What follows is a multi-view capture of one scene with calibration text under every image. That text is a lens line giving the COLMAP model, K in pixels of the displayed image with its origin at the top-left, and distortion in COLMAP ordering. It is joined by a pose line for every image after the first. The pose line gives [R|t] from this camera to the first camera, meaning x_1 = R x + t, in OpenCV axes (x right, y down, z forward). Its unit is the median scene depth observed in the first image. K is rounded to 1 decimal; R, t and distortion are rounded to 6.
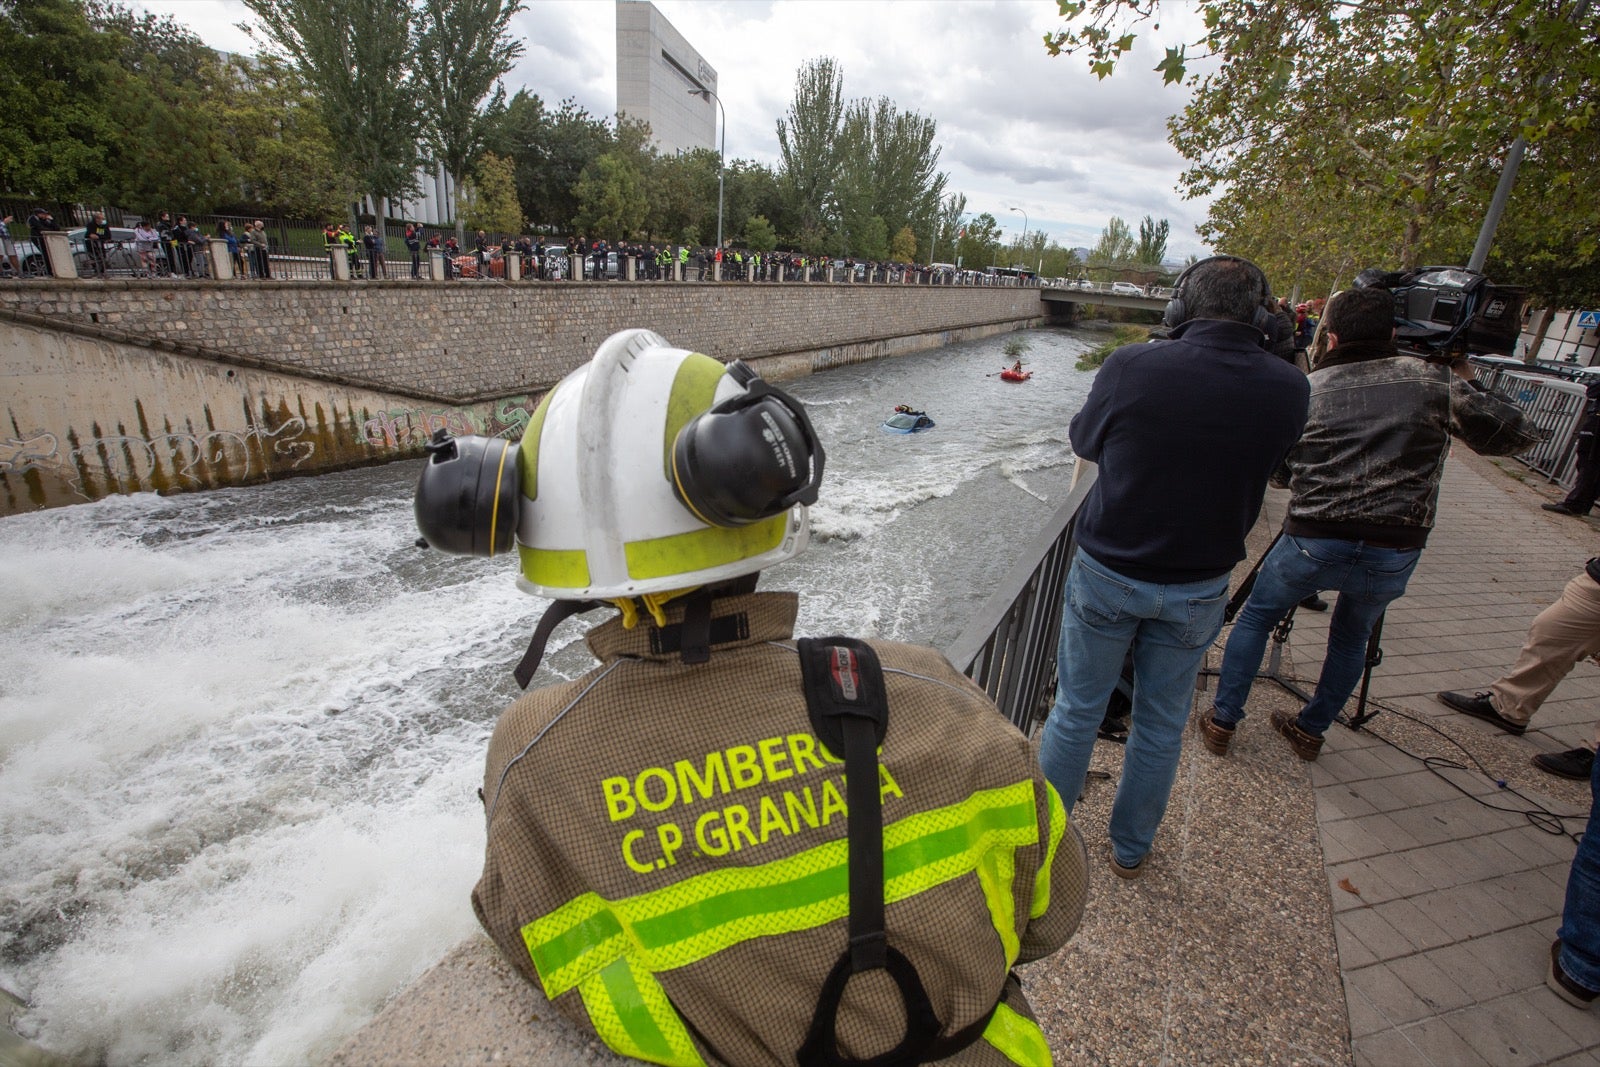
lens RADIAL K [[731.7, 0, 797.5], [0, 731.7, 535.9], [0, 0, 1]] dist [-0.091163, 0.061848]
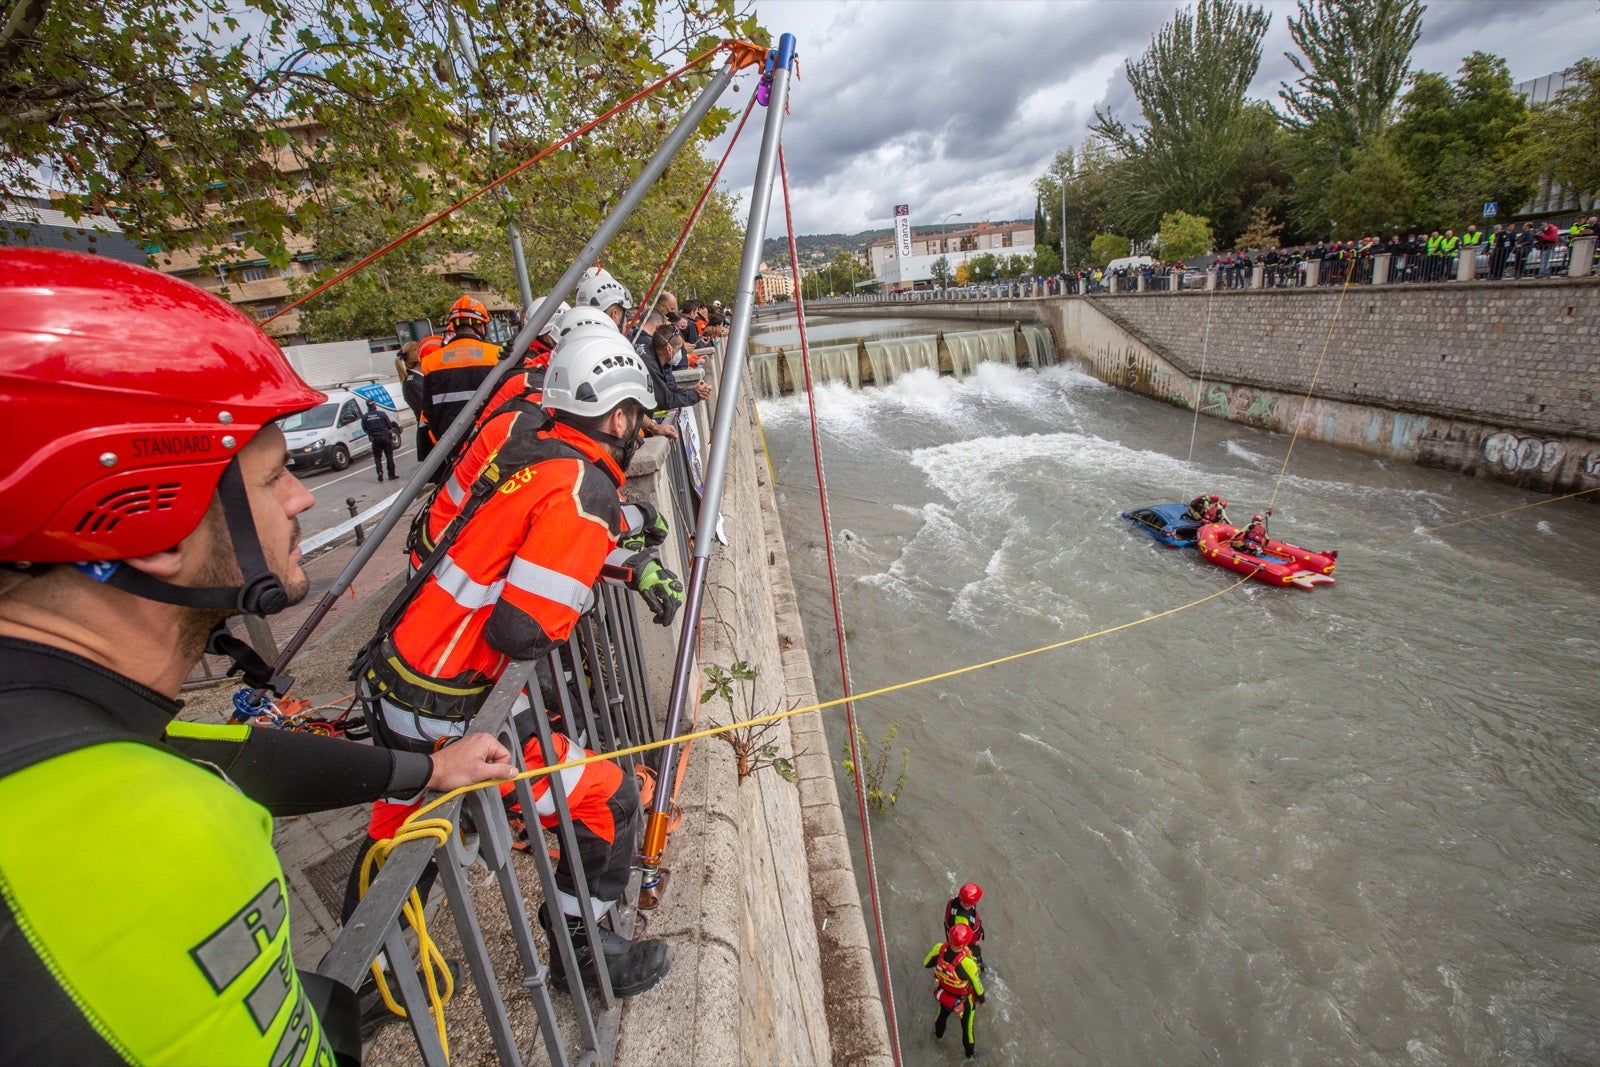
lens RADIAL K [[724.2, 0, 797.8], [0, 724.2, 528.2], [0, 0, 1]] dist [-0.044350, 0.012105]
pose [[-0.829692, 0.183203, -0.527303, 0.988629], [-0.155385, 0.831483, 0.533378, -0.574509], [0.536160, 0.524475, -0.661407, 1.694336]]
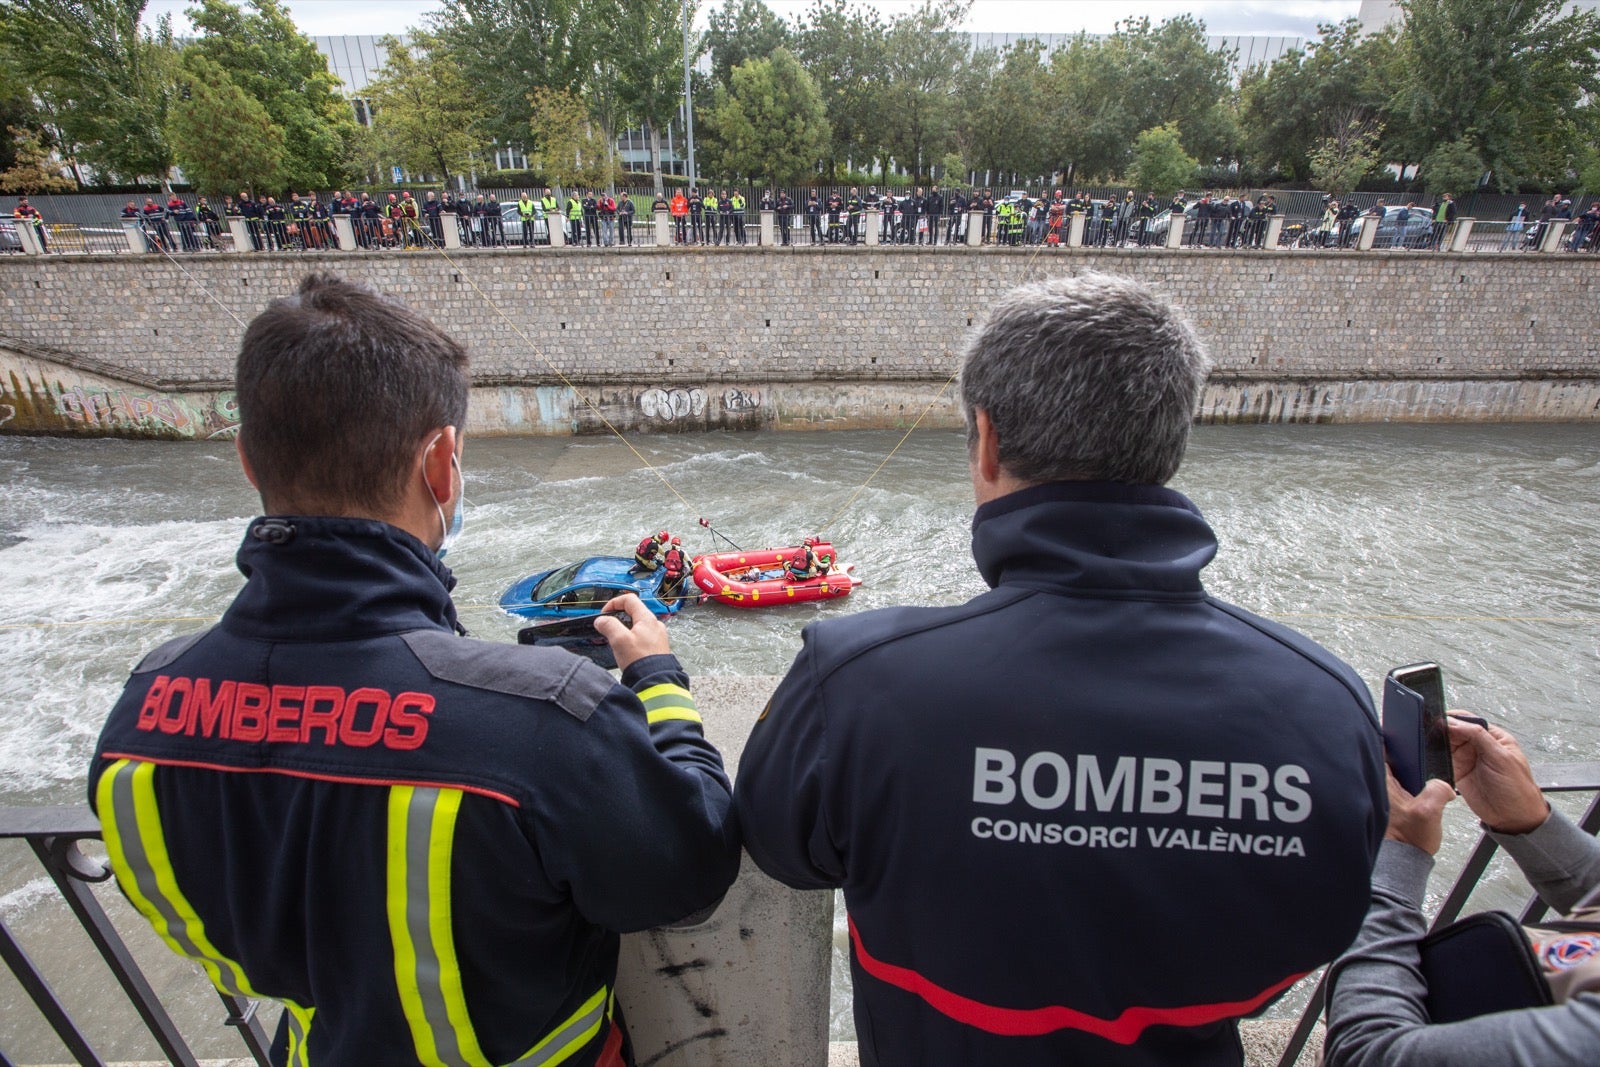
lens RADIAL K [[729.0, 0, 784.5], [0, 729.0, 531.2], [0, 0, 1]] dist [-0.051735, 0.017944]
pose [[0.525320, 0.301066, -0.795863, 0.729041], [-0.272494, 0.945579, 0.177839, -0.394962], [0.806093, 0.123446, 0.578771, 1.150017]]
